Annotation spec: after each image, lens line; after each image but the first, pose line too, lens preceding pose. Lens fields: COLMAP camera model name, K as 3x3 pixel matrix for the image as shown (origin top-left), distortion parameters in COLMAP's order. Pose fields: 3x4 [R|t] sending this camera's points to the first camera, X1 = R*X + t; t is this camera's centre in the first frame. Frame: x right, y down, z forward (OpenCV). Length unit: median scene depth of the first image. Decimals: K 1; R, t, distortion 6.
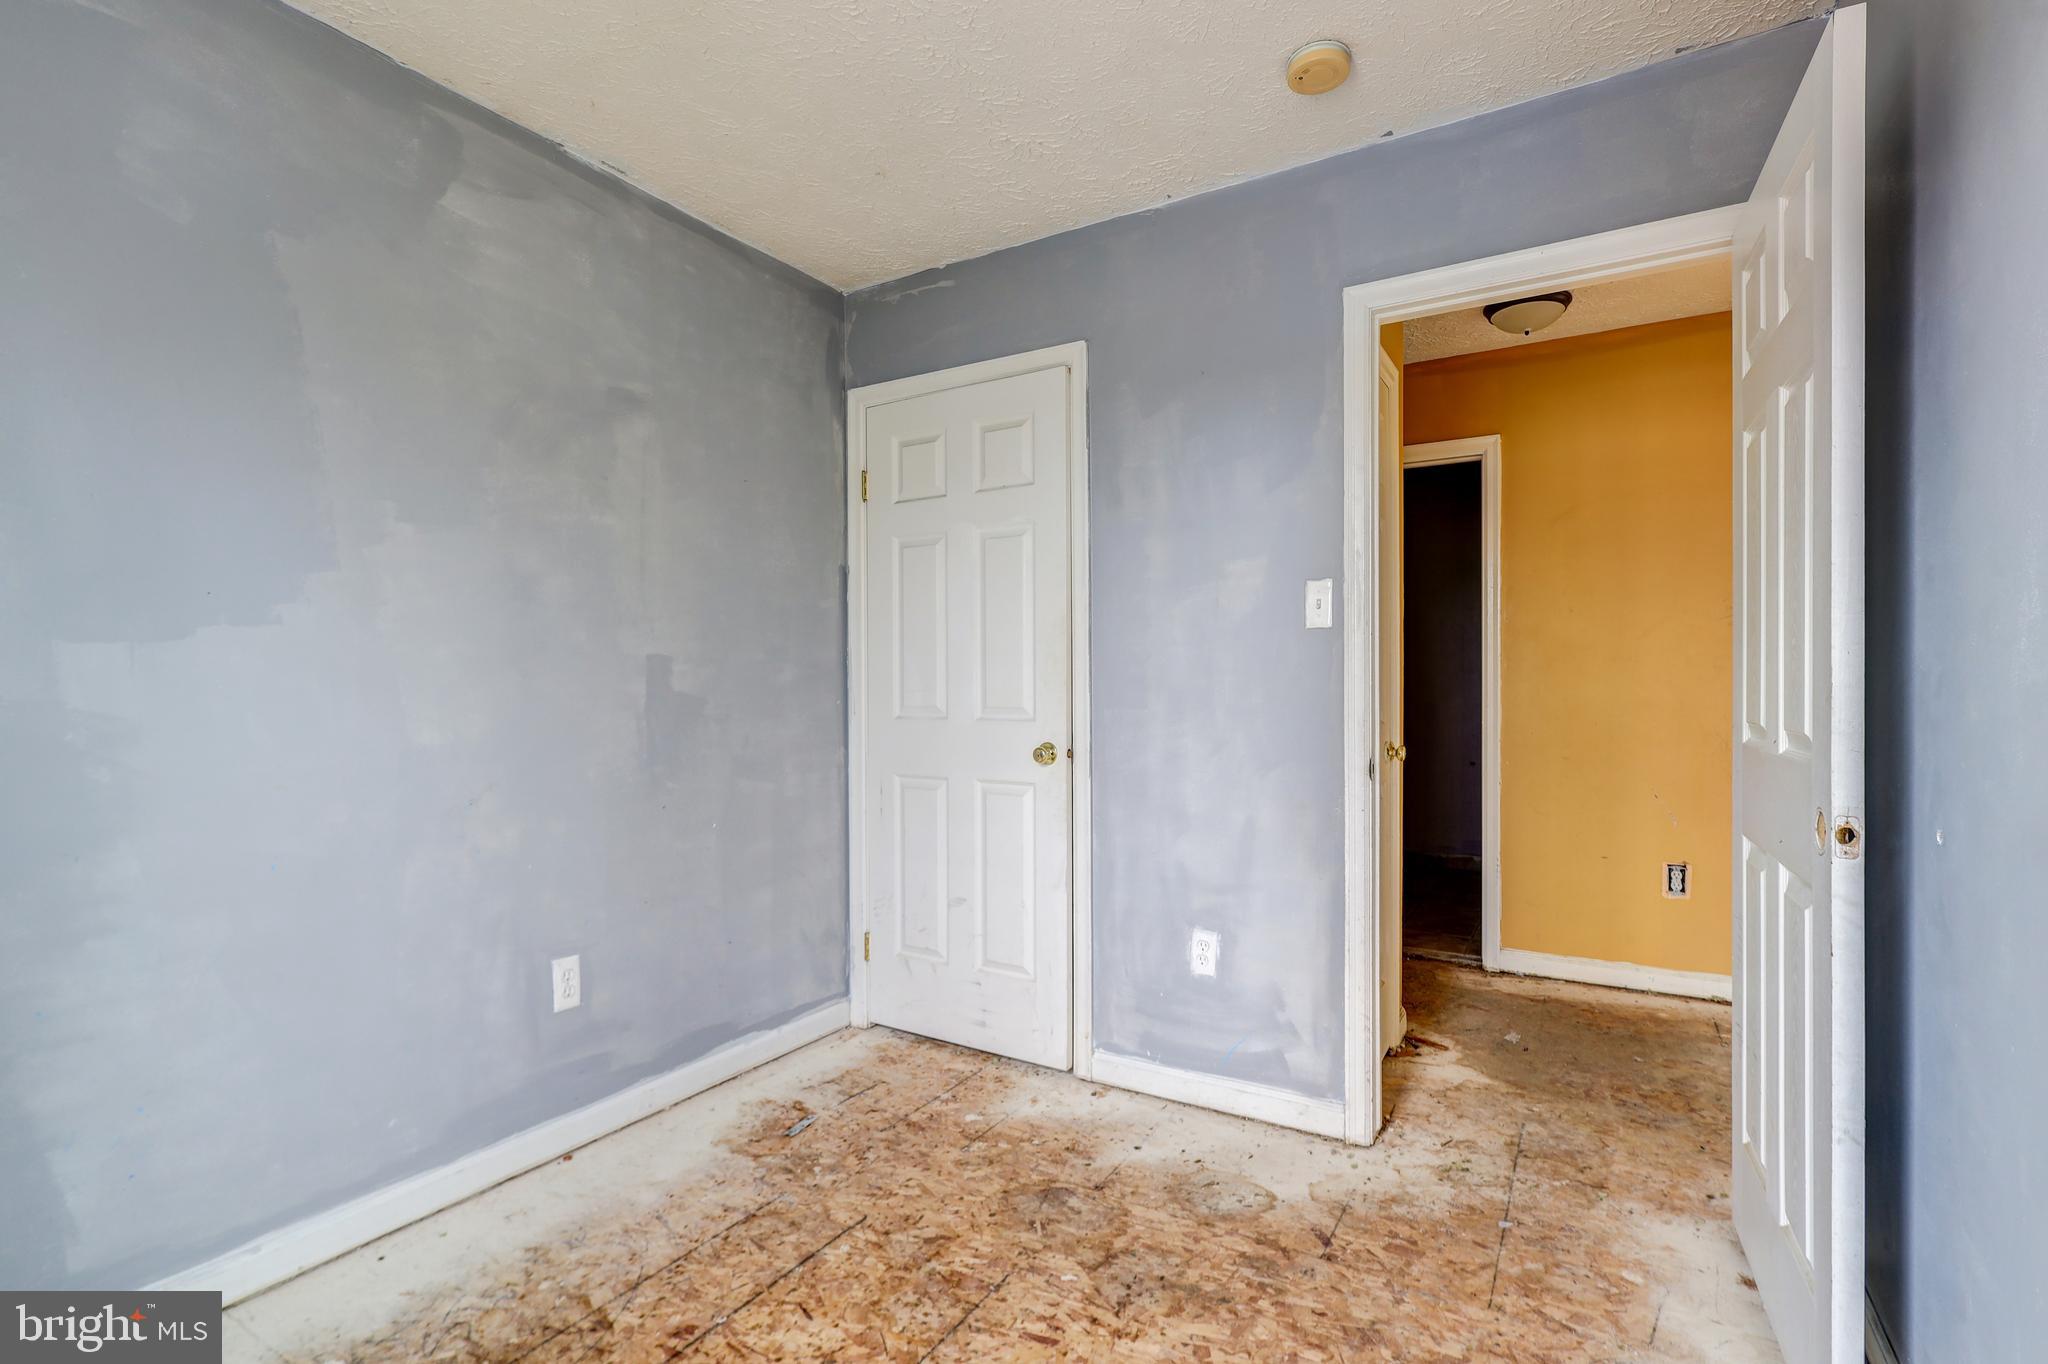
lens RADIAL K [[967.7, 0, 1016.3], [0, 967.7, 674.2], [0, 0, 1]] dist [-0.003271, 0.002896]
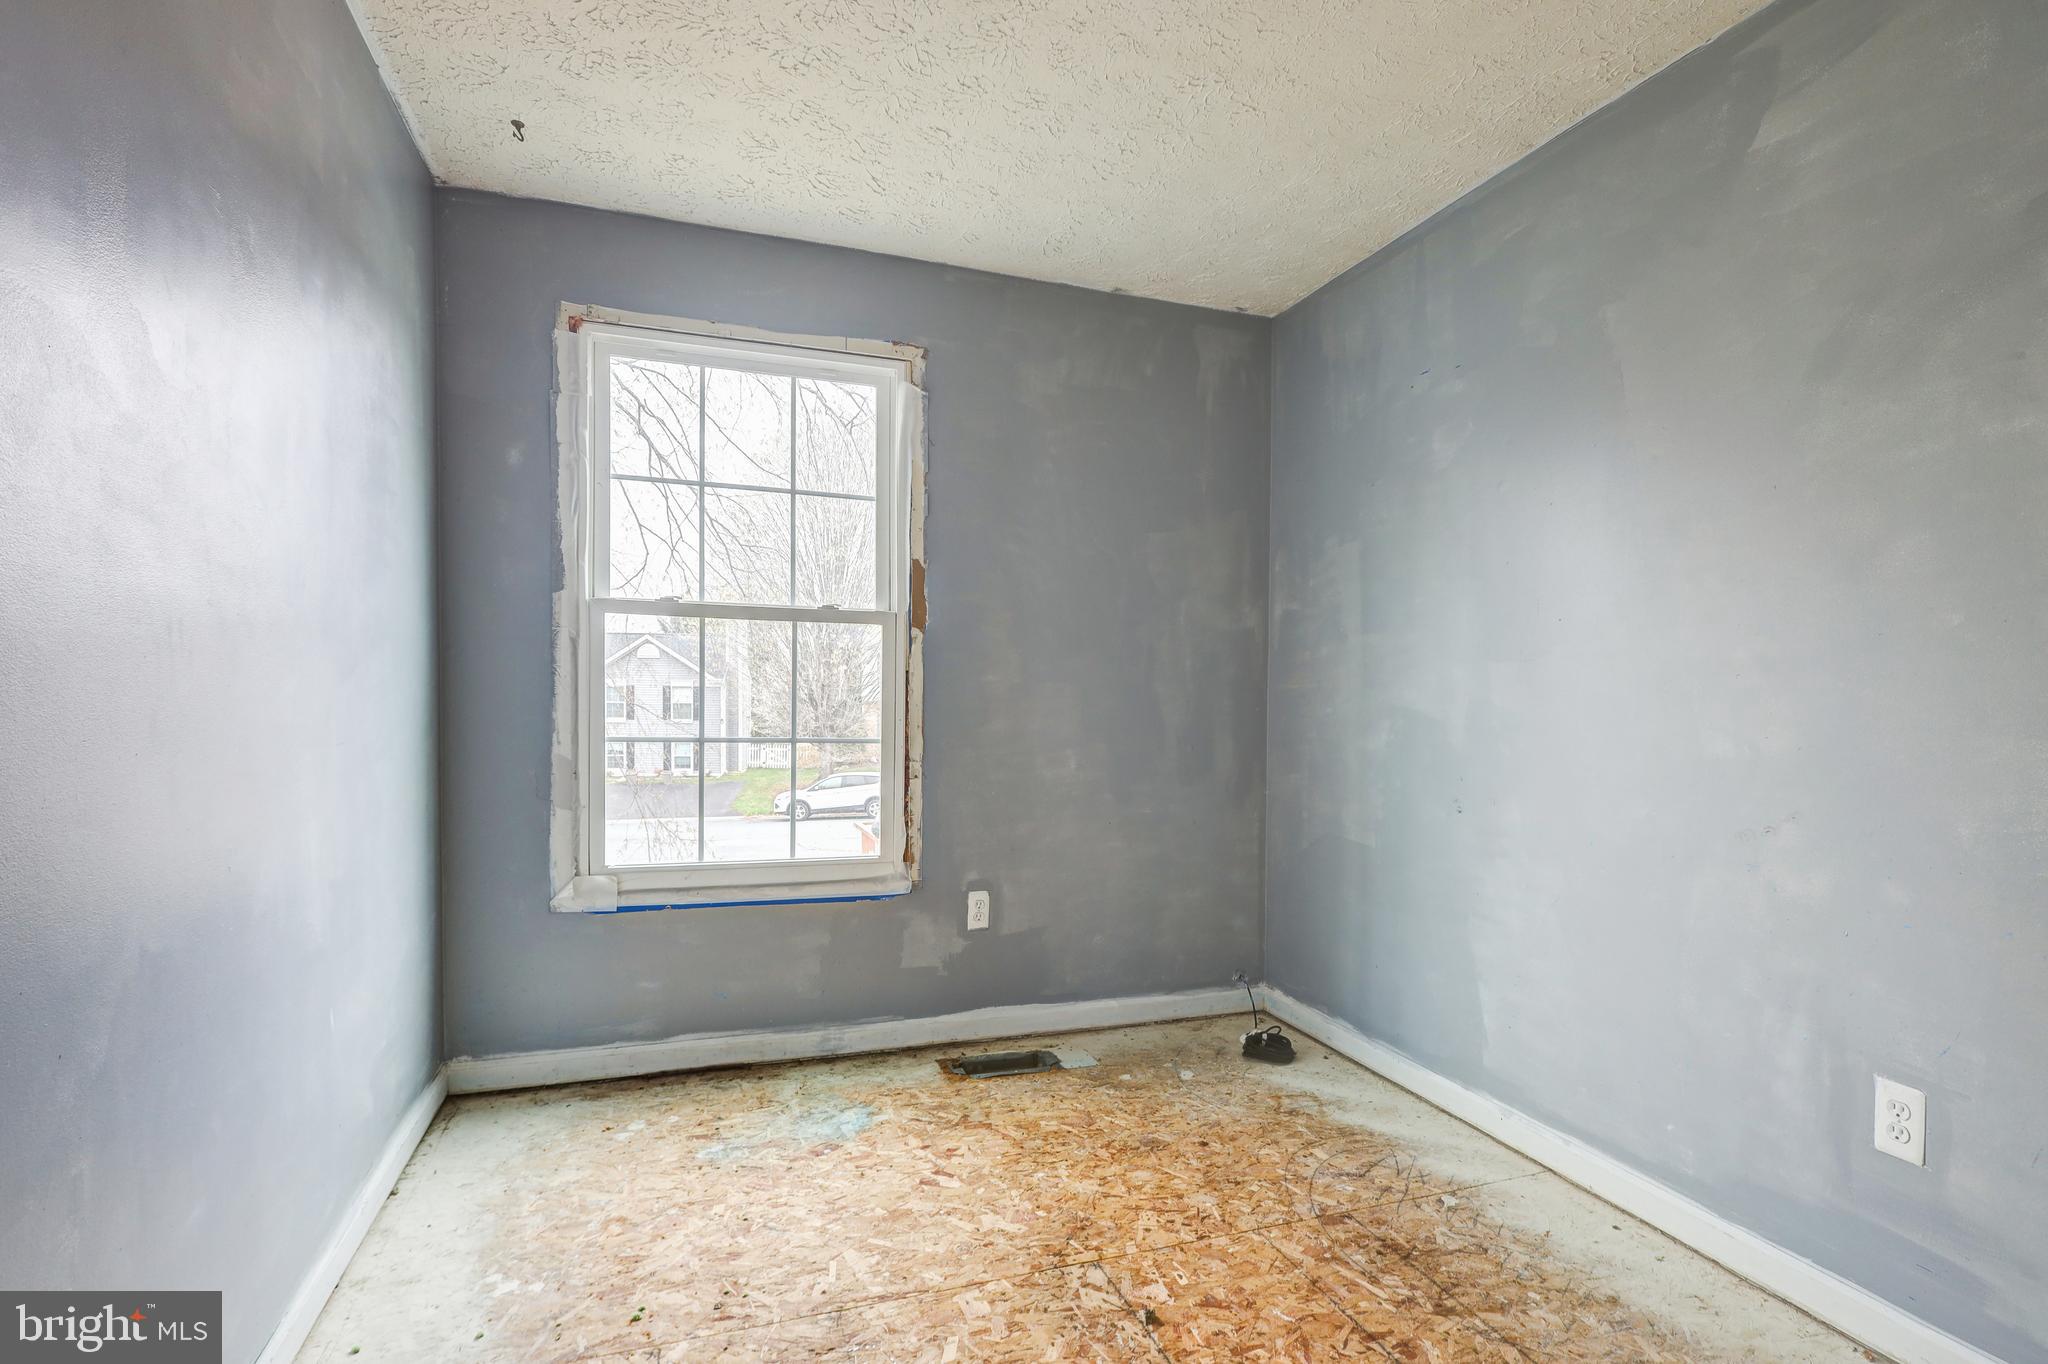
lens RADIAL K [[967.7, 0, 1018.0], [0, 967.7, 695.5], [0, 0, 1]] dist [-0.003271, 0.002896]
pose [[-0.637178, 0.006389, -0.770690, 0.508344], [0.003180, 0.999979, 0.005661, 0.007283], [0.770710, 0.001156, -0.637185, 1.018843]]
